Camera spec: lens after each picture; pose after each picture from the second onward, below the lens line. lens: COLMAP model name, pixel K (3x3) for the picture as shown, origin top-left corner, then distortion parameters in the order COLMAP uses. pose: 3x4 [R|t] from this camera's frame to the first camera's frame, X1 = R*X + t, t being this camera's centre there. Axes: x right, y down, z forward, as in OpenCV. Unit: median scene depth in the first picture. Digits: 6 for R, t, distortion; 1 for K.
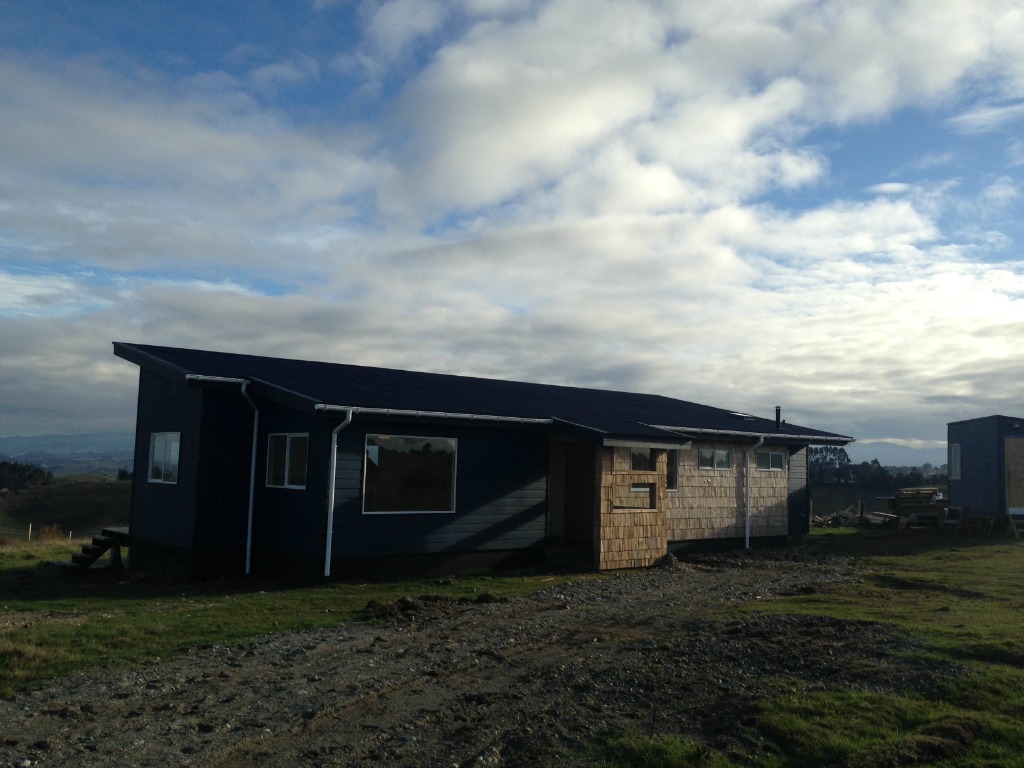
lens RADIAL K [[931.8, 0, 512.9], [0, 931.8, 391.3], [0, 0, 1]] dist [0.100322, -0.164457]
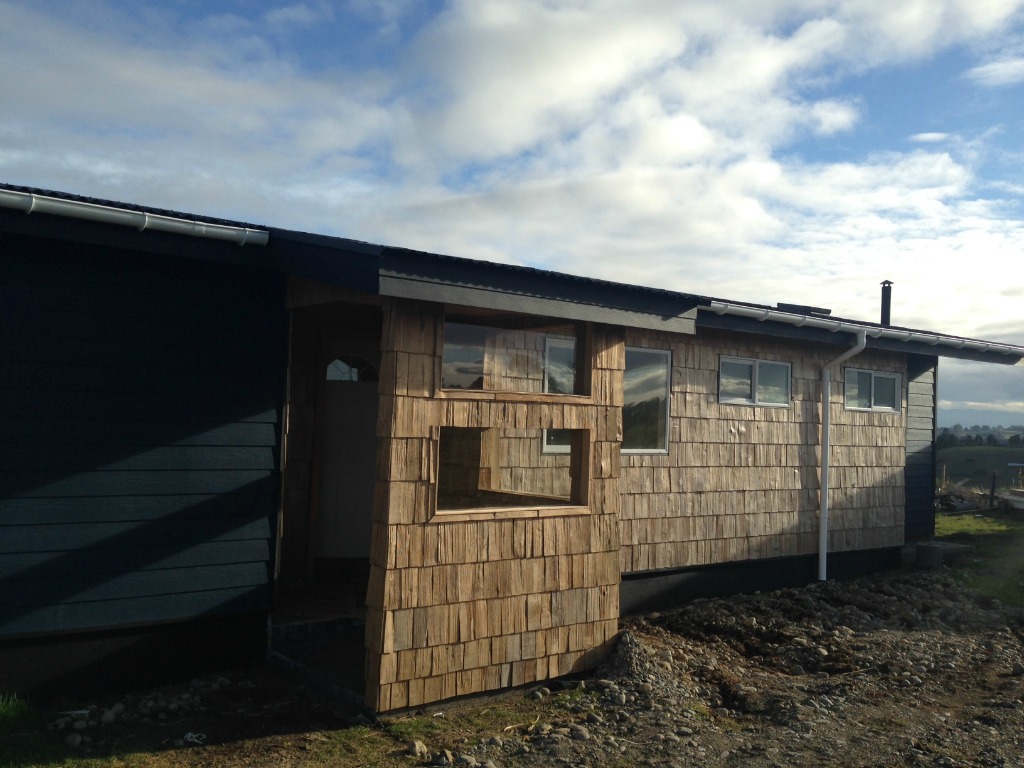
lens RADIAL K [[931.8, 0, 496.8], [0, 931.8, 399.3], [0, 0, 1]] dist [0.100322, -0.164457]
pose [[0.999203, 0.008083, -0.039087, 0.108307], [-0.005966, 0.998524, 0.053986, 0.056257], [0.039466, -0.053710, 0.997776, 0.538872]]
